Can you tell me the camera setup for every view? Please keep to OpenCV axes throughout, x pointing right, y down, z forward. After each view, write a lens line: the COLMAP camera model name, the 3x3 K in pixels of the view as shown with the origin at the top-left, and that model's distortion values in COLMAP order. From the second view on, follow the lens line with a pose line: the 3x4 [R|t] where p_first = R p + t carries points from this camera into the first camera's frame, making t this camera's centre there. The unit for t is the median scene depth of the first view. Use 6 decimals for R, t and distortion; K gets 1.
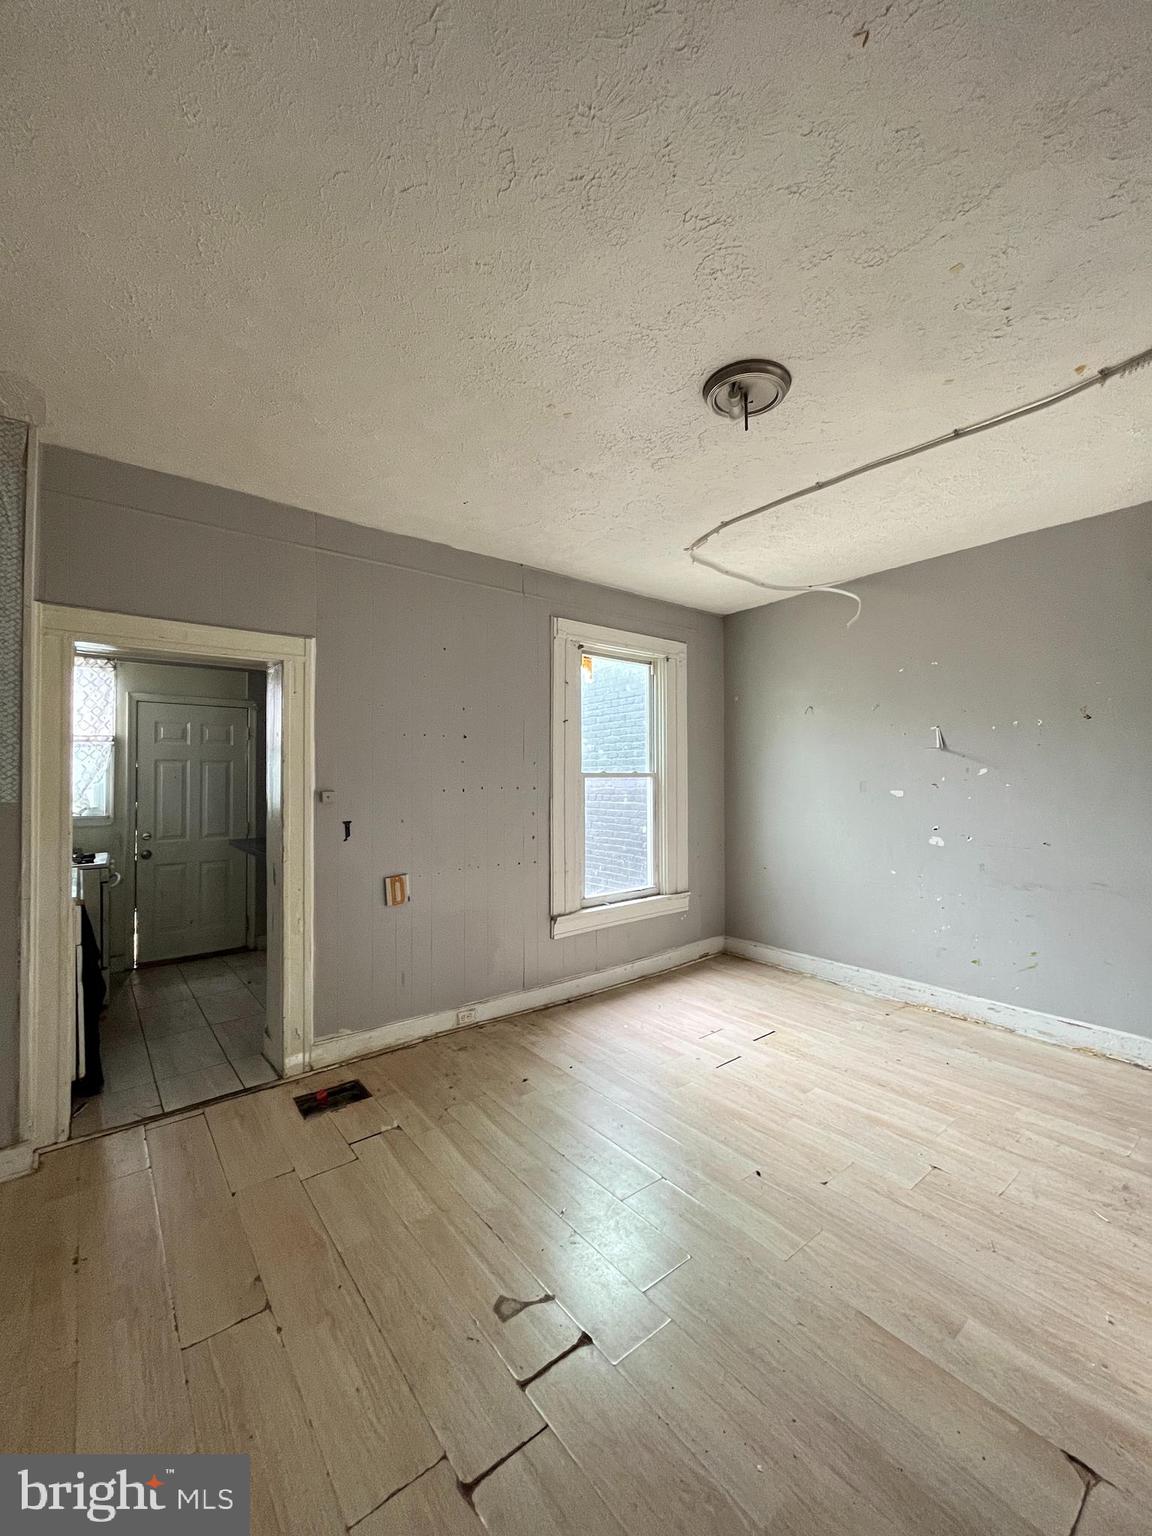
lens RADIAL K [[615.6, 0, 576.6], [0, 615.6, 771.8], [0, 0, 1]] dist [-0.006050, 0.000672]
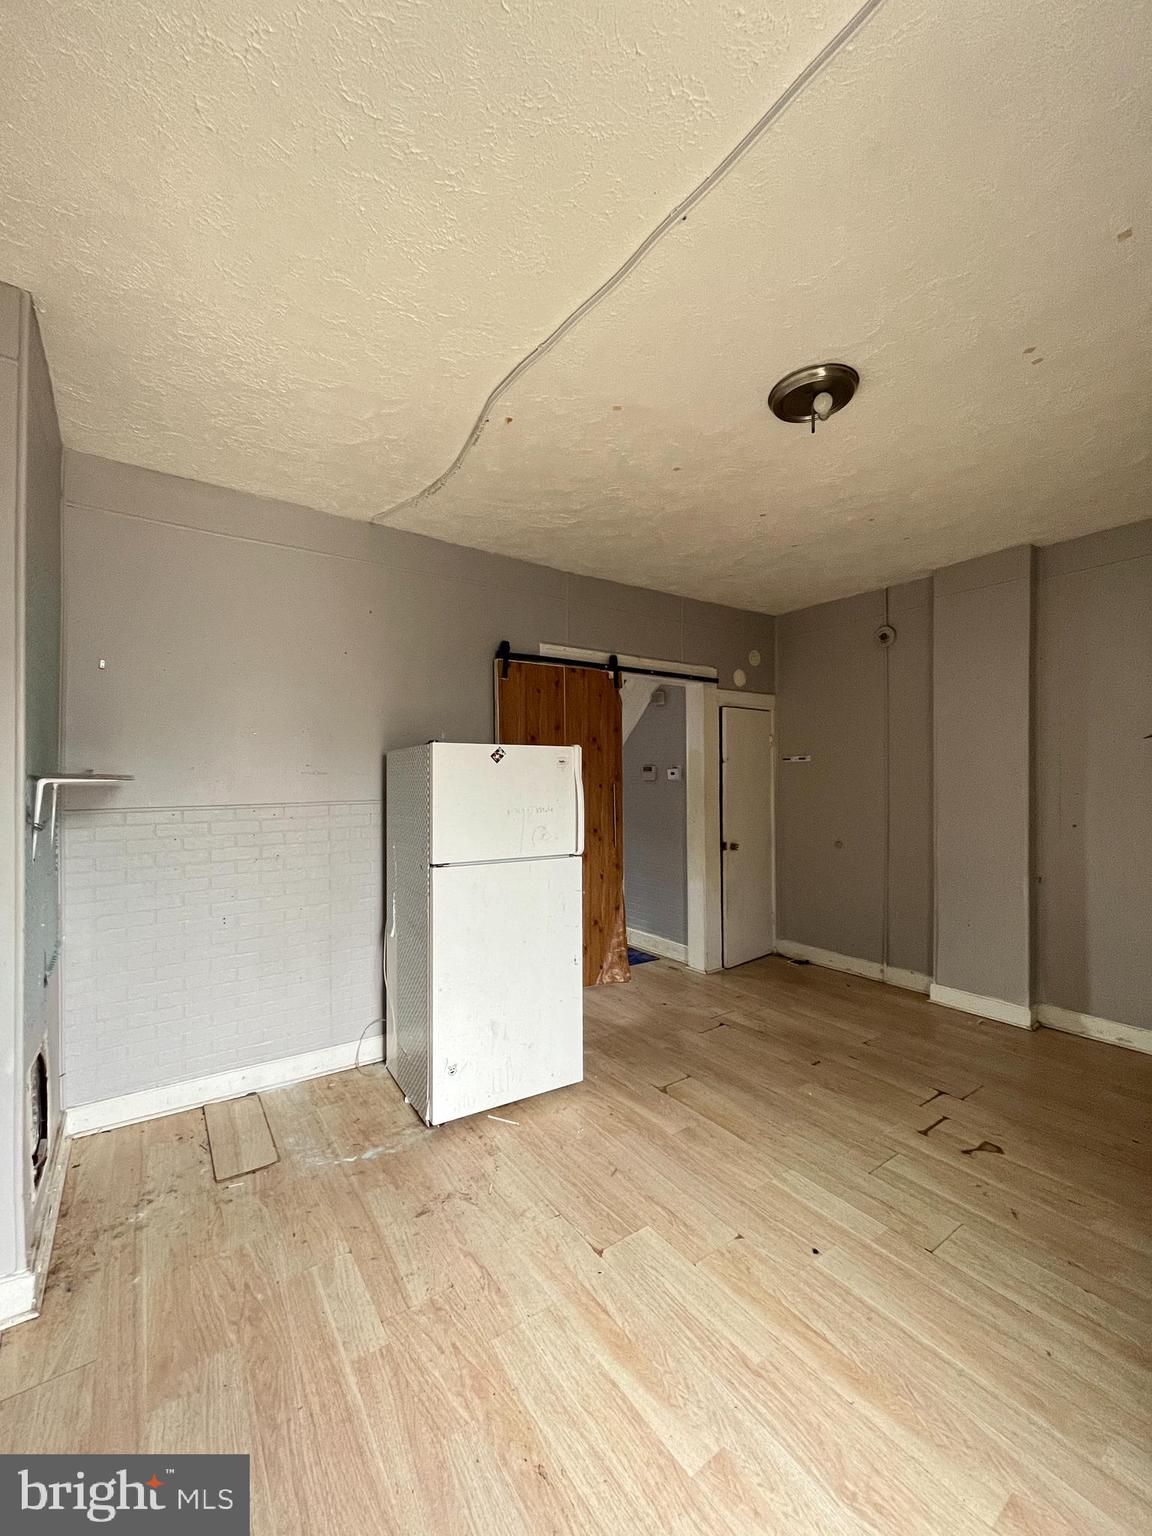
lens RADIAL K [[615.6, 0, 575.4], [0, 615.6, 771.1], [0, 0, 1]] dist [-0.006050, 0.000672]
pose [[-0.997854, 0.011051, 0.064542, 0.390778], [0.009690, 0.999725, -0.021374, 0.007410], [-0.064761, -0.020703, -0.997686, 1.299772]]
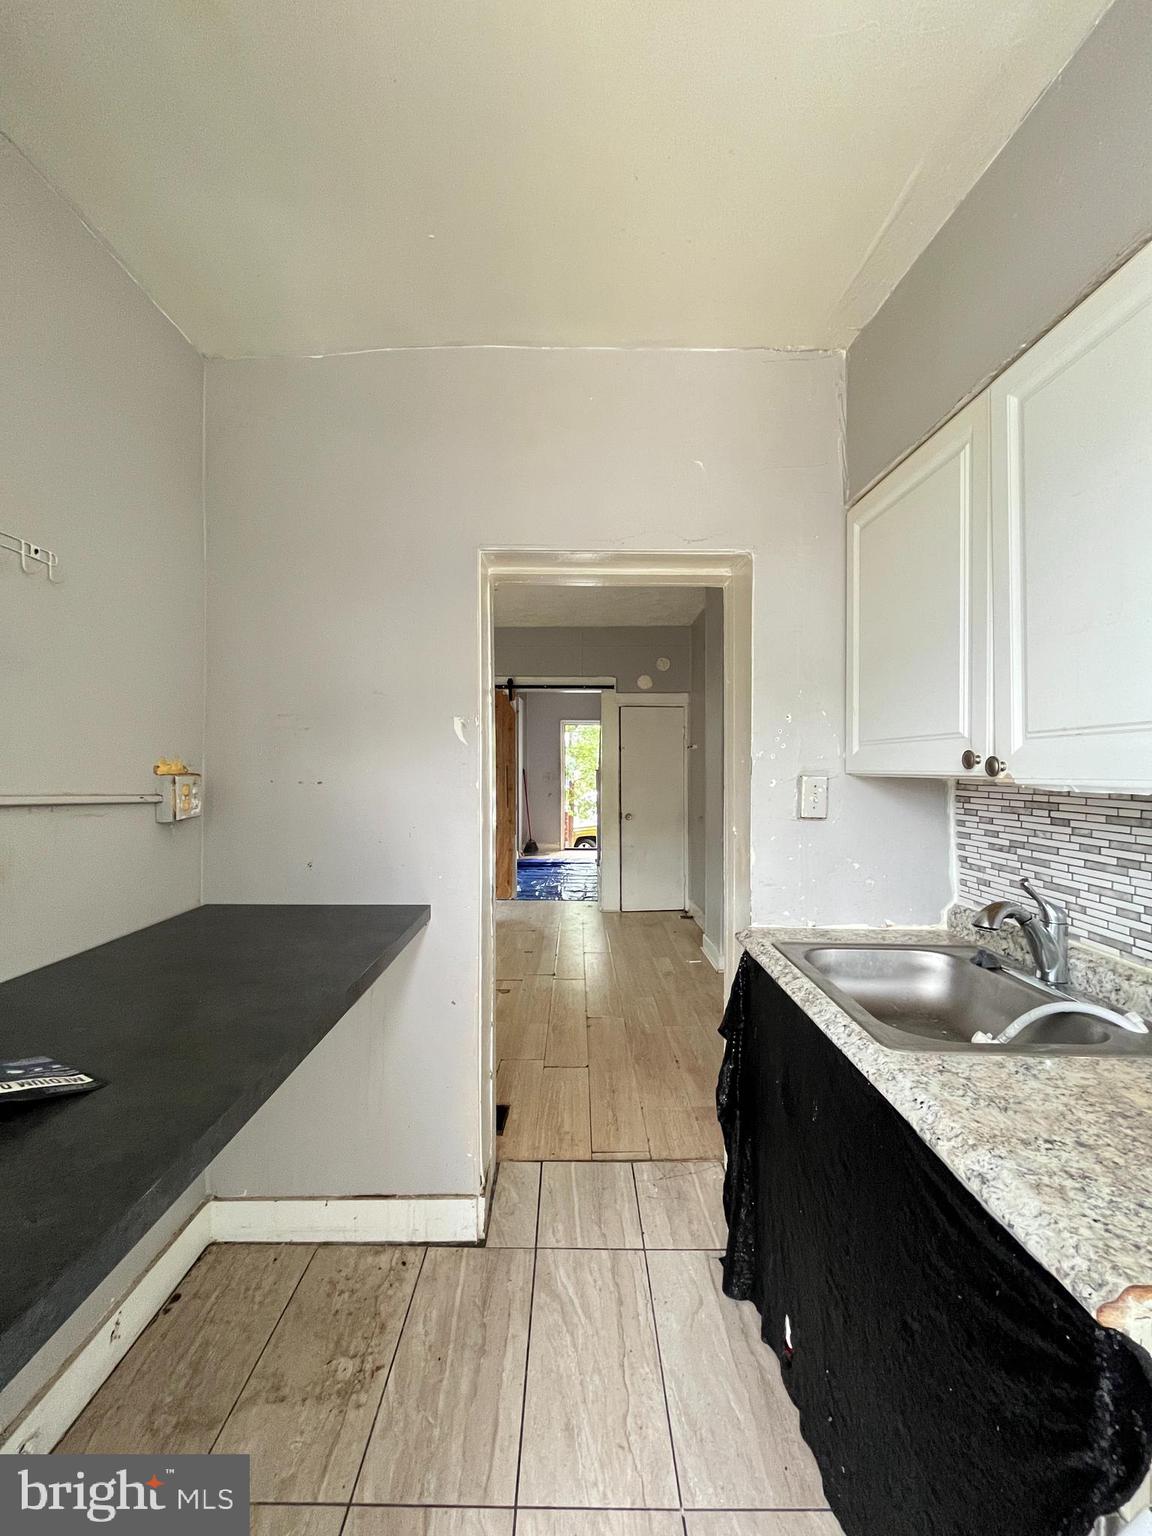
lens RADIAL K [[615.6, 0, 577.7], [0, 615.6, 766.7], [0, 0, 1]] dist [-0.006050, 0.000672]
pose [[-0.783693, 0.005694, 0.621123, -0.907738], [-0.005230, 0.999862, -0.015765, 0.038372], [-0.621127, -0.015603, -0.783555, 1.365552]]
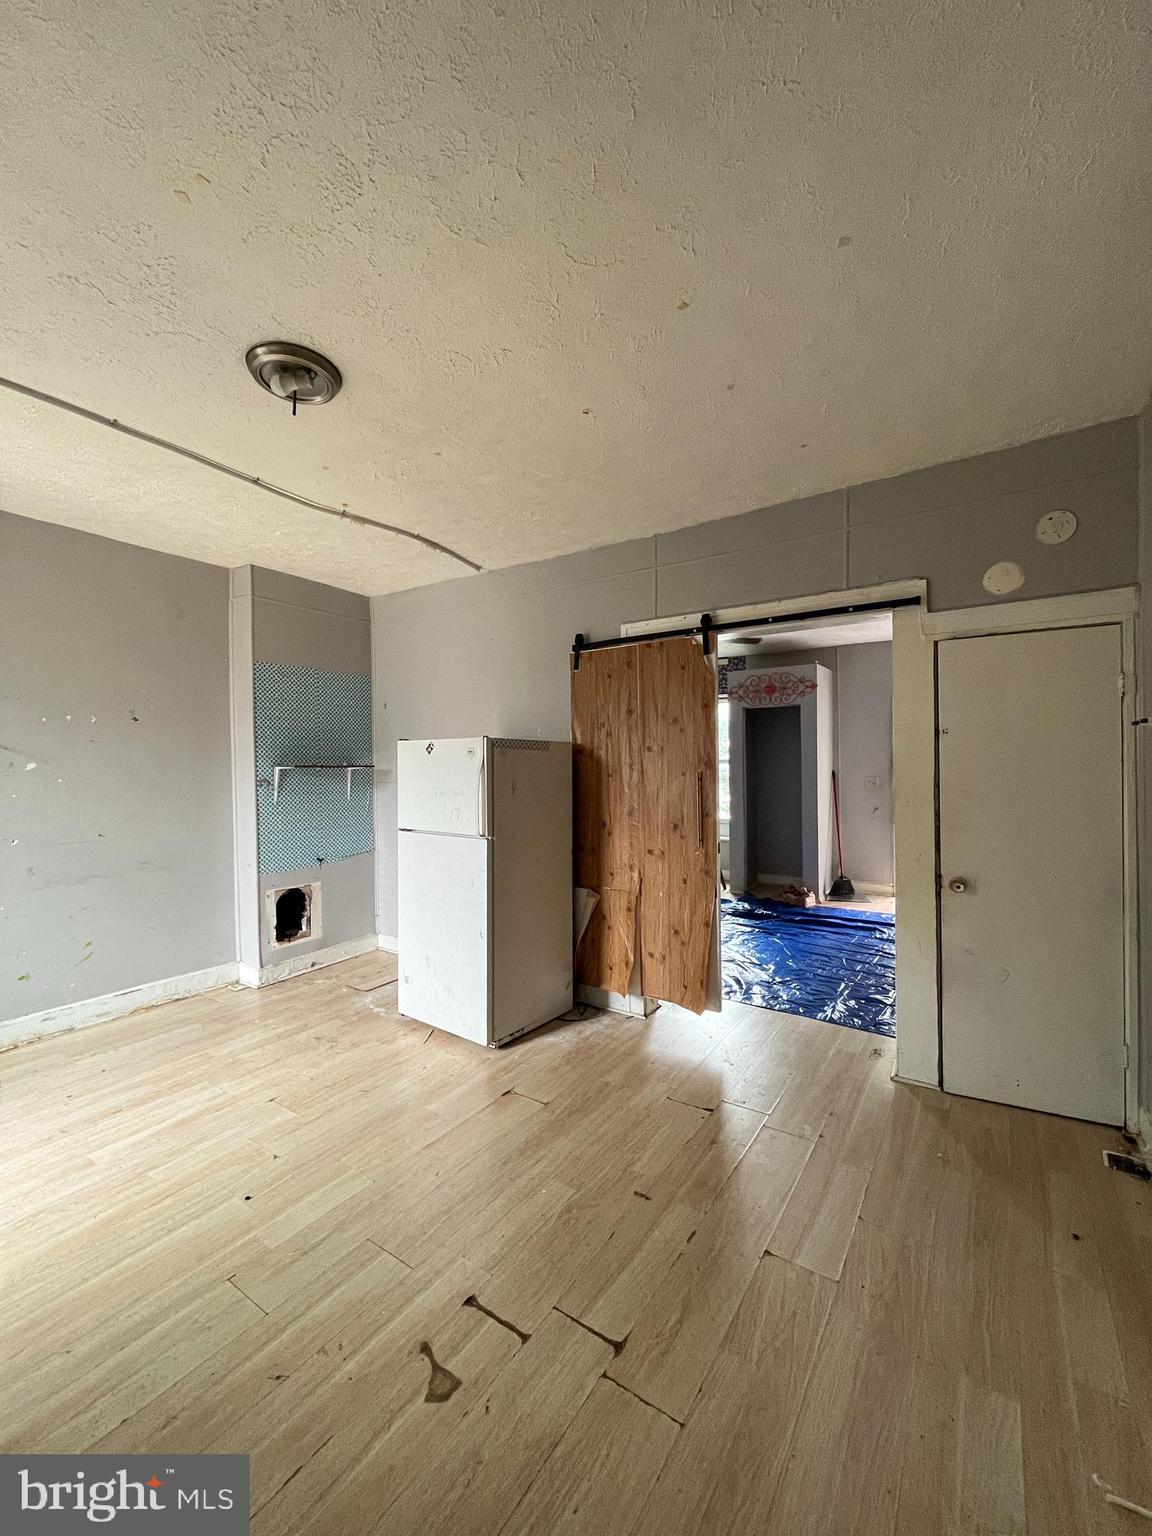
lens RADIAL K [[615.6, 0, 580.7], [0, 615.6, 770.2], [0, 0, 1]] dist [-0.006050, 0.000672]
pose [[-0.302753, 0.001302, 0.953068, -0.512354], [-0.001511, 0.999997, -0.001846, 0.006538], [-0.953068, -0.001999, -0.302750, 0.556792]]
